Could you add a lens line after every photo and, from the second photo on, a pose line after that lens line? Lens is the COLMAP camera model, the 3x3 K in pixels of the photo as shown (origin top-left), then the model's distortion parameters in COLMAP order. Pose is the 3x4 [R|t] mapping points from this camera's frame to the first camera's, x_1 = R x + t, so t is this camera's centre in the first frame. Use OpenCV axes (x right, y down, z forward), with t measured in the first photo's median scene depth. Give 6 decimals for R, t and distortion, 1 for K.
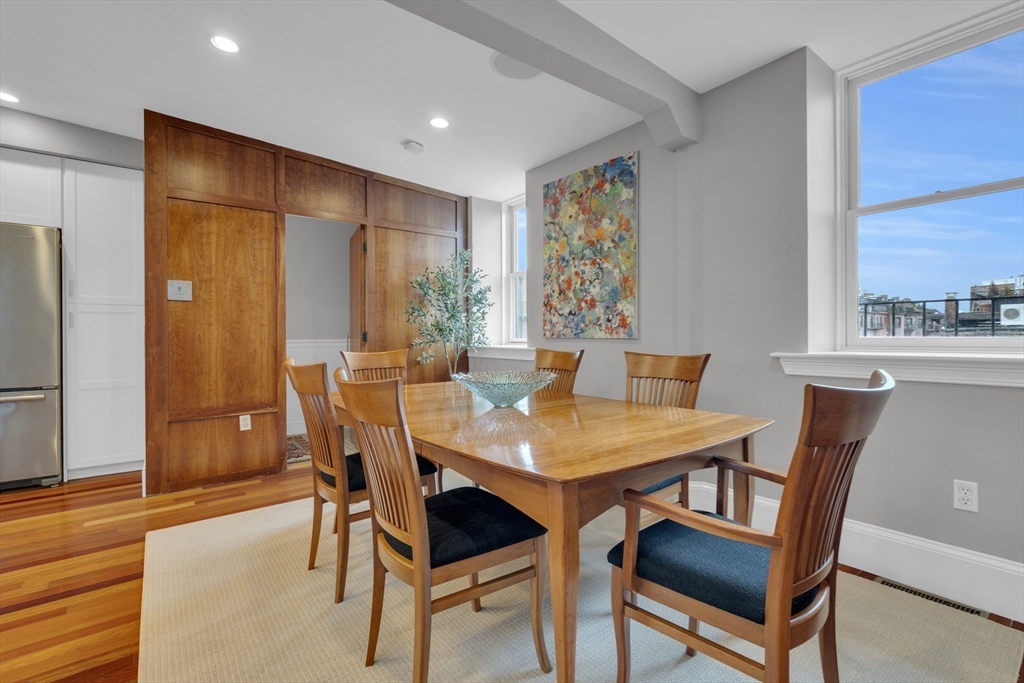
lens RADIAL K [[462.6, 0, 511.8], [0, 462.6, 338.4], [0, 0, 1]] dist [-0.002797, 0.001188]
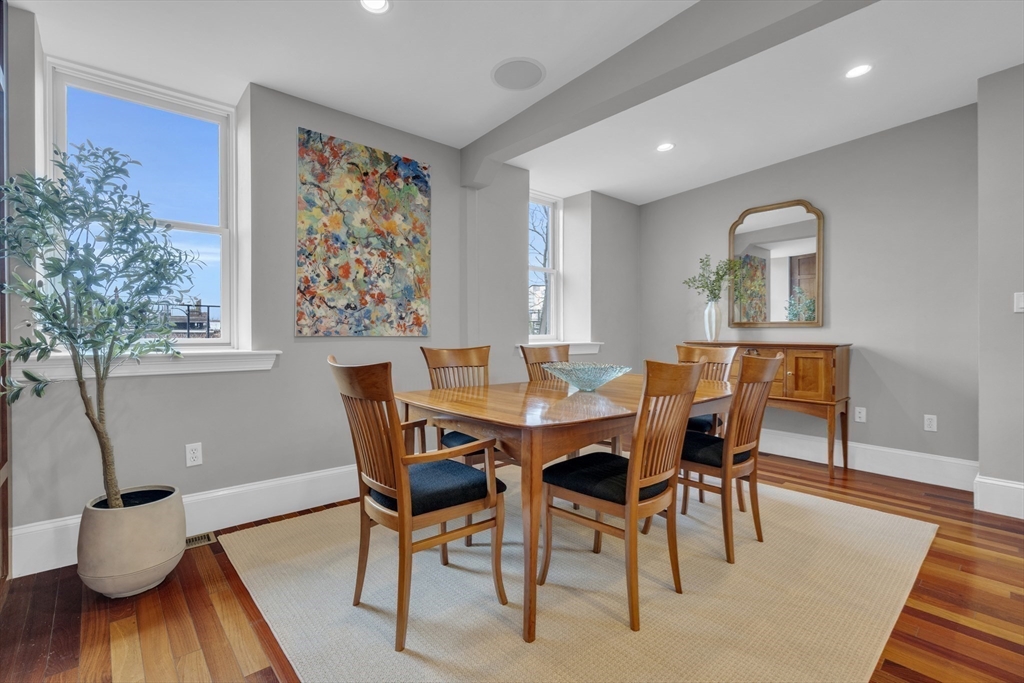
lens RADIAL K [[462.6, 0, 511.8], [0, 462.6, 338.4], [0, 0, 1]] dist [-0.002797, 0.001188]
pose [[-0.067596, -0.005872, 0.997695, -0.754717], [0.008172, 0.999946, 0.006439, 0.000116], [-0.997679, 0.008588, -0.067545, 0.791821]]
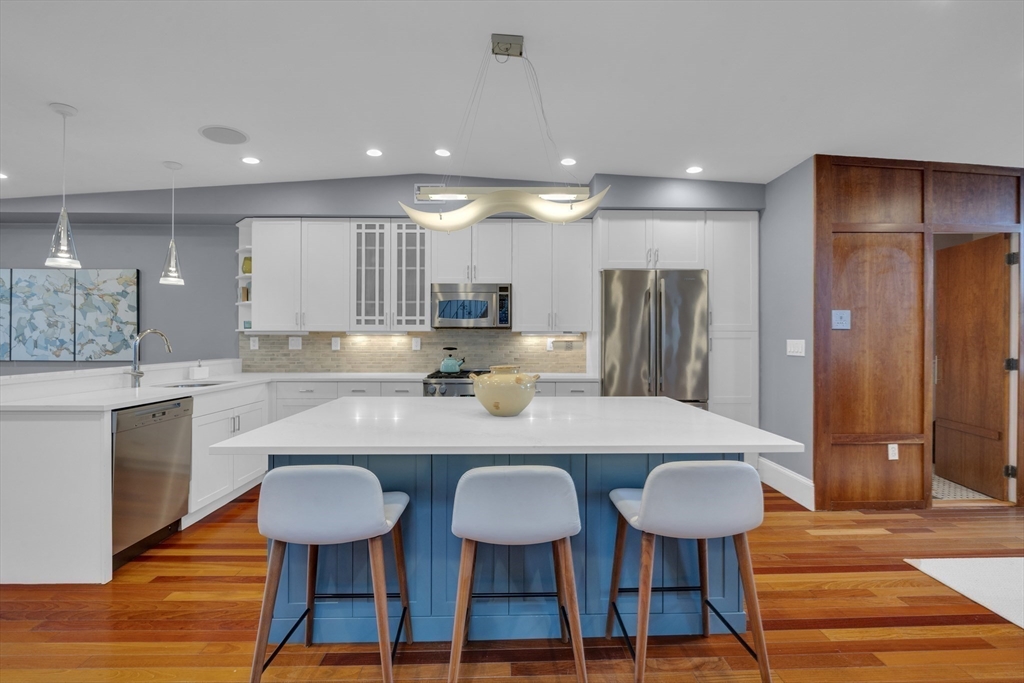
lens RADIAL K [[462.6, 0, 511.8], [0, 462.6, 338.4], [0, 0, 1]] dist [-0.002797, 0.001188]
pose [[0.803820, 0.003832, -0.594860, -0.662623], [-0.007930, 0.999959, -0.004273, -0.048273], [0.594819, 0.008152, 0.803818, -0.273669]]
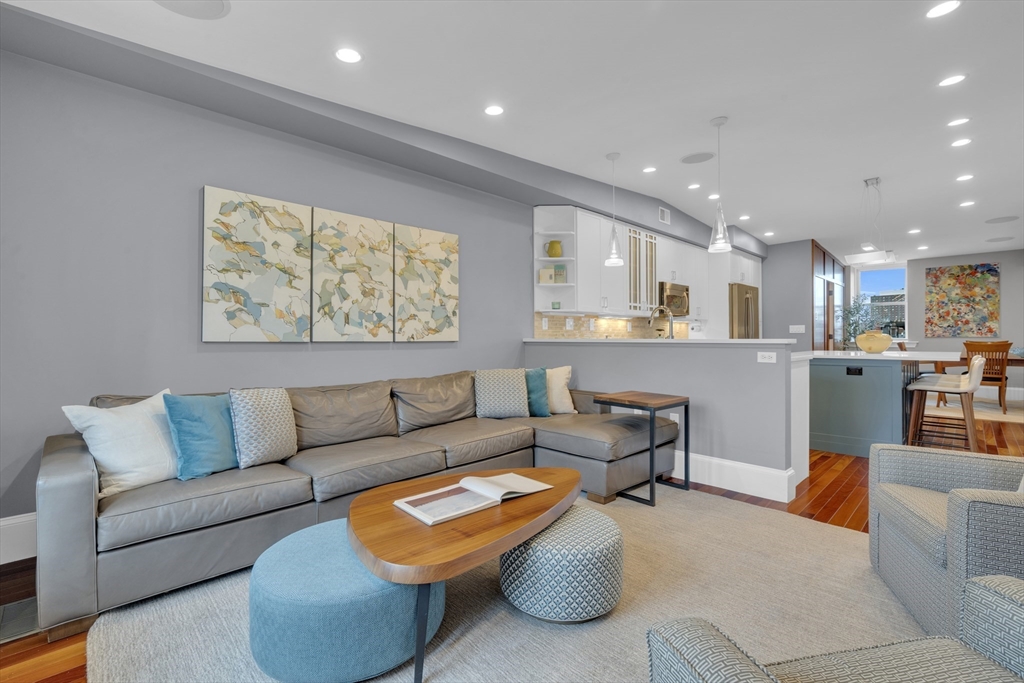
lens RADIAL K [[462.6, 0, 511.8], [0, 462.6, 338.4], [0, 0, 1]] dist [-0.002797, 0.001188]
pose [[0.991912, 0.000574, 0.126928, -2.403128], [0.000545, 0.999961, -0.008776, 0.025306], [-0.126928, 0.008774, 0.991873, -1.034124]]
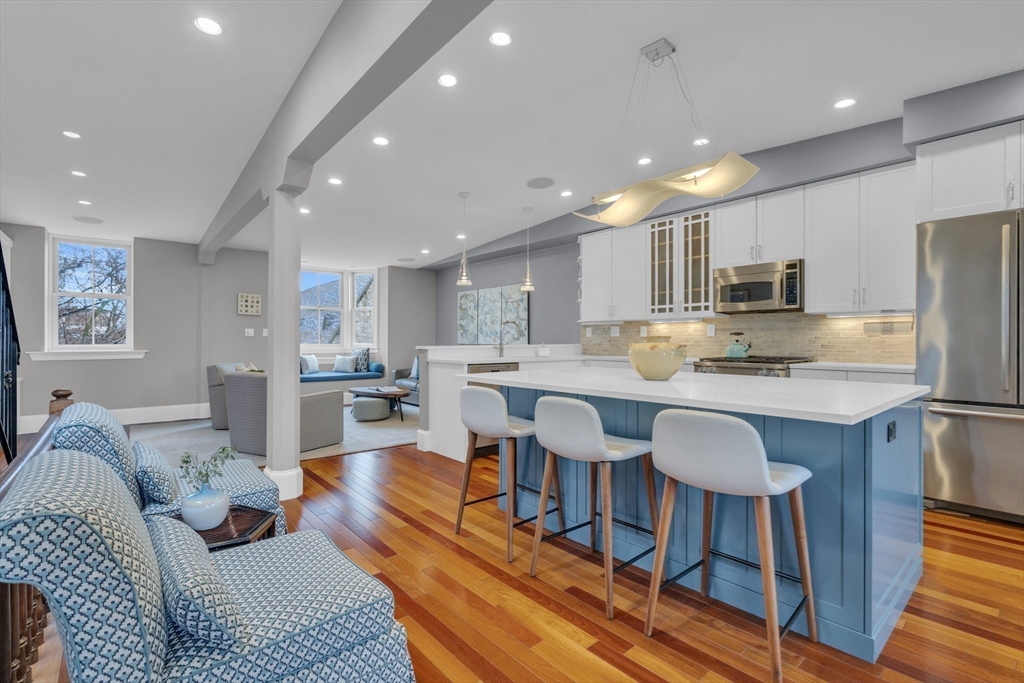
lens RADIAL K [[472.1, 0, 512.0], [0, 472.1, 341.5], [0, 0, 1]] dist [-0.003449, 0.000087]
pose [[0.054368, 0.006604, -0.998499, -0.307705], [-0.006604, 0.999959, 0.006254, -0.005585], [0.998499, 0.006254, 0.054410, -0.011951]]
